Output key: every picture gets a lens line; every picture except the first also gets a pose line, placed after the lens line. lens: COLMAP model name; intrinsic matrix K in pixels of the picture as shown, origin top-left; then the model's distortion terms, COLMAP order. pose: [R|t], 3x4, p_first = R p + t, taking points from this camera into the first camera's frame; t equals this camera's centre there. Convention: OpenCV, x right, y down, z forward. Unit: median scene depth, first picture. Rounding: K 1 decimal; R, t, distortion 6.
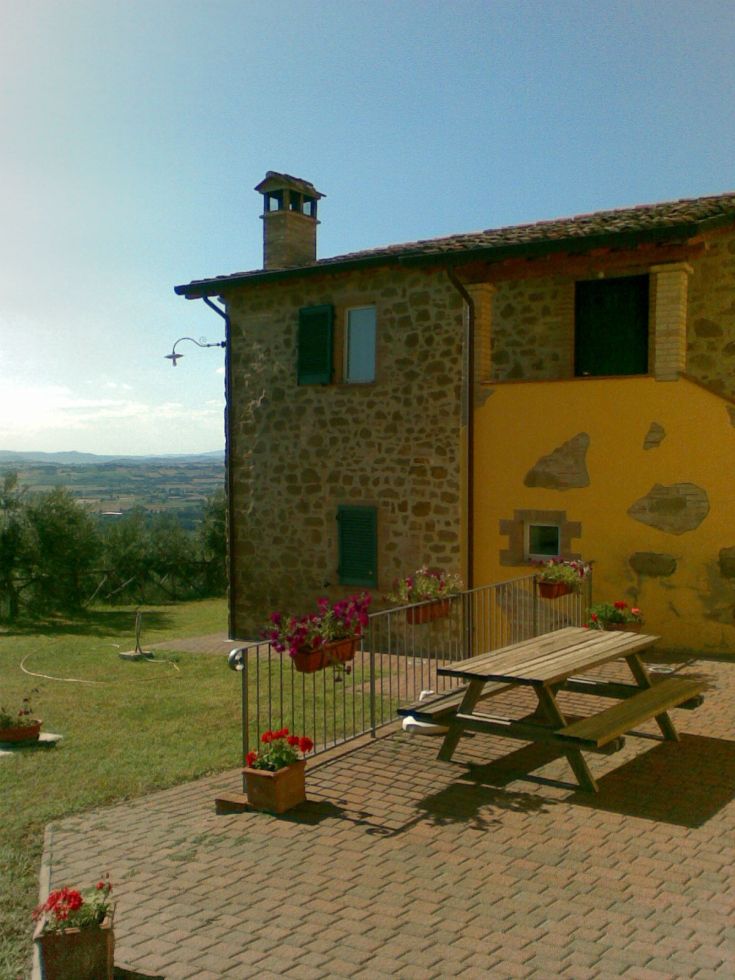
lens RADIAL K [[975.4, 0, 367.5], [0, 975.4, 490.0], [0, 0, 1]] dist [-0.010397, -0.008036]
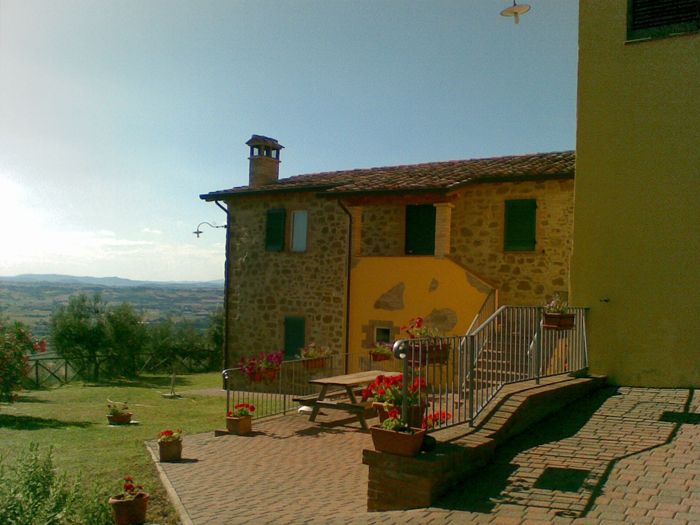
lens RADIAL K [[696.7, 0, 352.7], [0, 696.7, 273.3], [0, 0, 1]] dist [-0.010397, -0.008036]
pose [[0.998979, 0.027494, 0.035852, 0.049006], [-0.025526, 0.998202, -0.054234, 0.002481], [-0.037278, 0.053263, 0.997884, -0.327528]]
